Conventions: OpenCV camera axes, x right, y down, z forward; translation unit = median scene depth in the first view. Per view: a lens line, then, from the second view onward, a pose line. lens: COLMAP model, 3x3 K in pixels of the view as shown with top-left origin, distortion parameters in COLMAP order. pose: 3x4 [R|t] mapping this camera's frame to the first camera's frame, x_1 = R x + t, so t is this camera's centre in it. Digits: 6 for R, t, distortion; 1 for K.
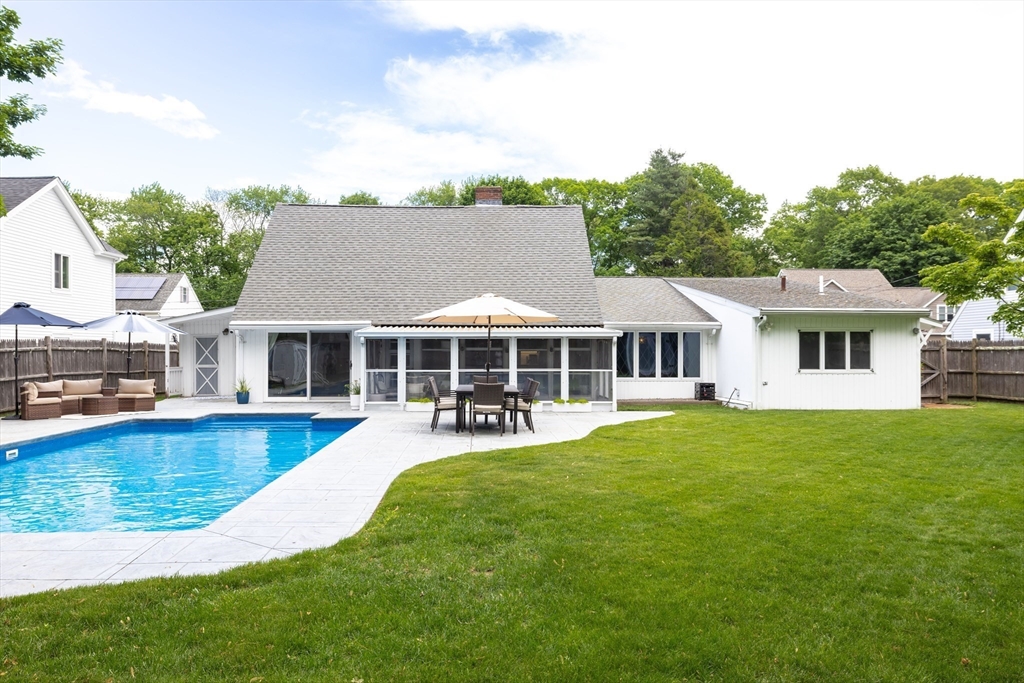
lens RADIAL K [[746.7, 0, 531.1], [0, 746.7, 354.8], [0, 0, 1]] dist [-0.010890, 0.004219]
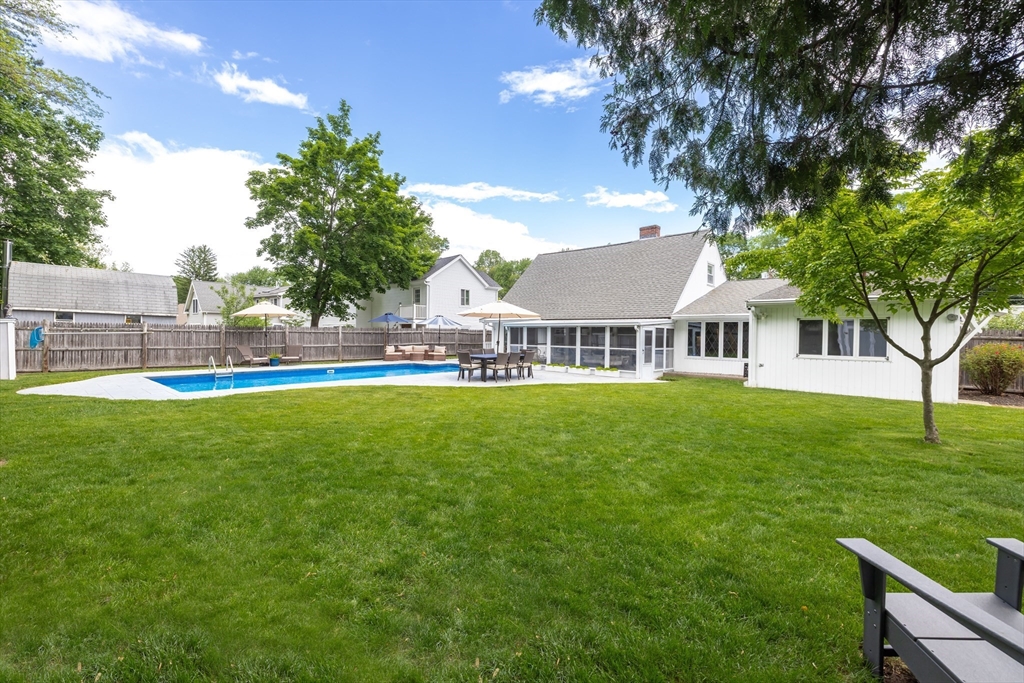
lens RADIAL K [[448.8, 0, 510.4], [0, 448.8, 342.7], [0, 0, 1]] dist [0.002732, 0.001502]
pose [[0.690528, 0.021690, -0.722980, 0.498310], [-0.015153, 0.999765, 0.015521, -0.001077], [0.723147, 0.000237, 0.690694, 0.216140]]
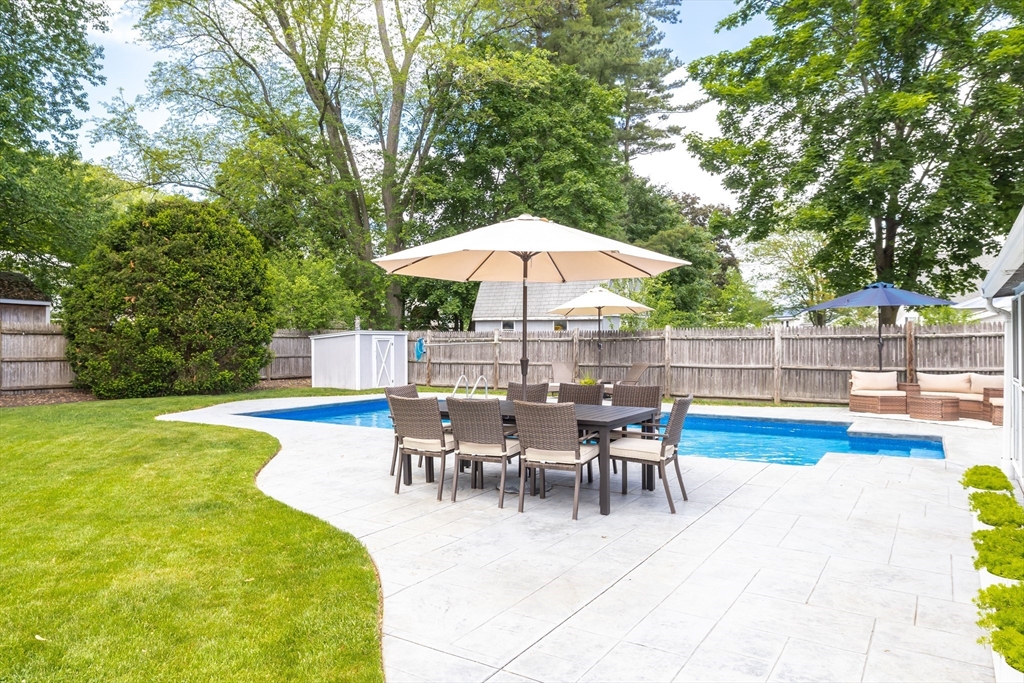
lens RADIAL K [[682.7, 0, 468.6], [0, 682.7, 335.9], [0, 0, 1]] dist [-0.005631, 0.002179]
pose [[-0.629994, -0.004465, -0.776588, 0.217124], [-0.000605, 0.999986, -0.005259, -0.001208], [0.776600, -0.002843, -0.629987, 0.880565]]
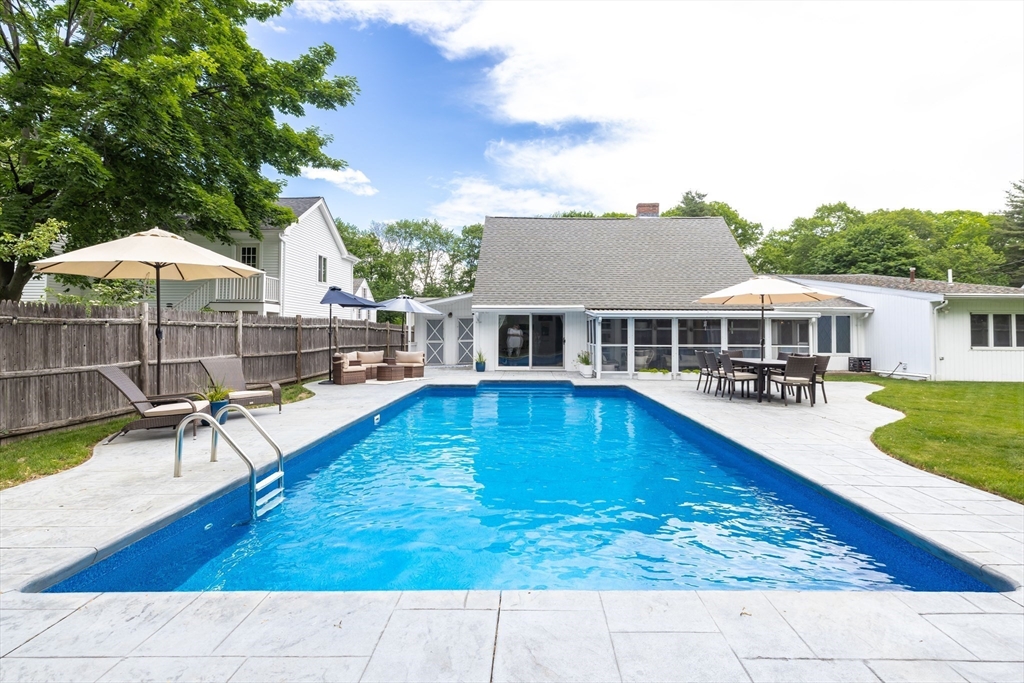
lens RADIAL K [[486.3, 0, 530.2], [0, 486.3, 325.2], [0, 0, 1]] dist [0.000427, -0.000898]
pose [[0.997318, 0.003334, -0.073119, -0.239965], [-0.004982, 0.999737, -0.022369, 0.005990], [0.073025, 0.022673, 0.997072, 0.186241]]
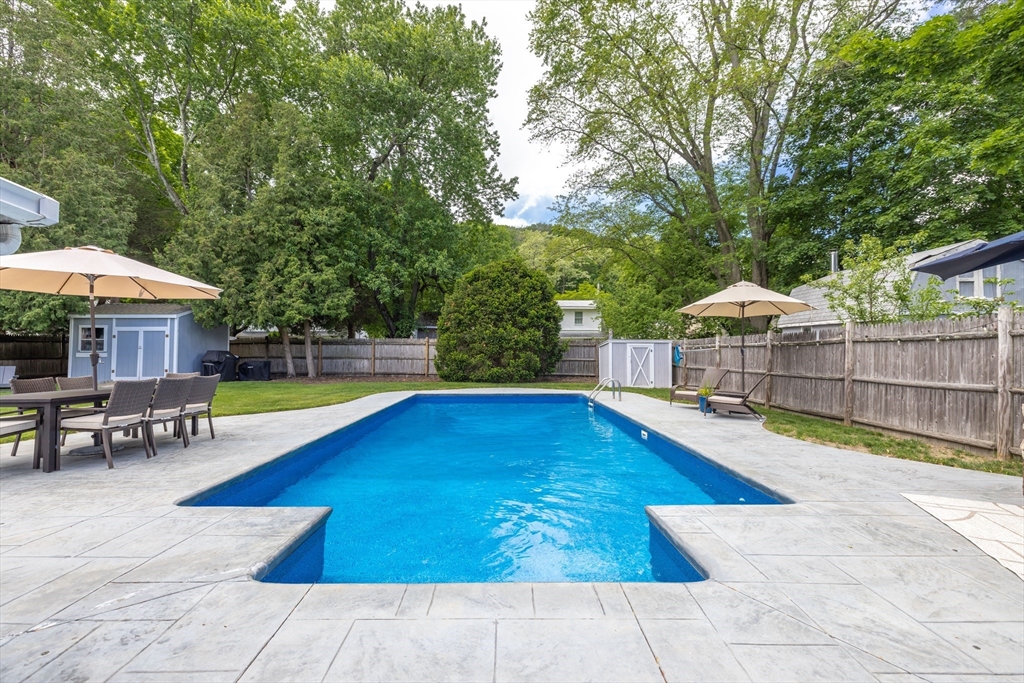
lens RADIAL K [[448.8, 0, 507.6], [0, 448.8, 340.1], [0, 0, 1]] dist [0.002732, 0.001502]
pose [[-0.996749, 0.002016, 0.080549, -0.312095], [0.000014, 0.999691, -0.024858, 0.006517], [-0.080574, -0.024776, -0.996441, 0.958301]]
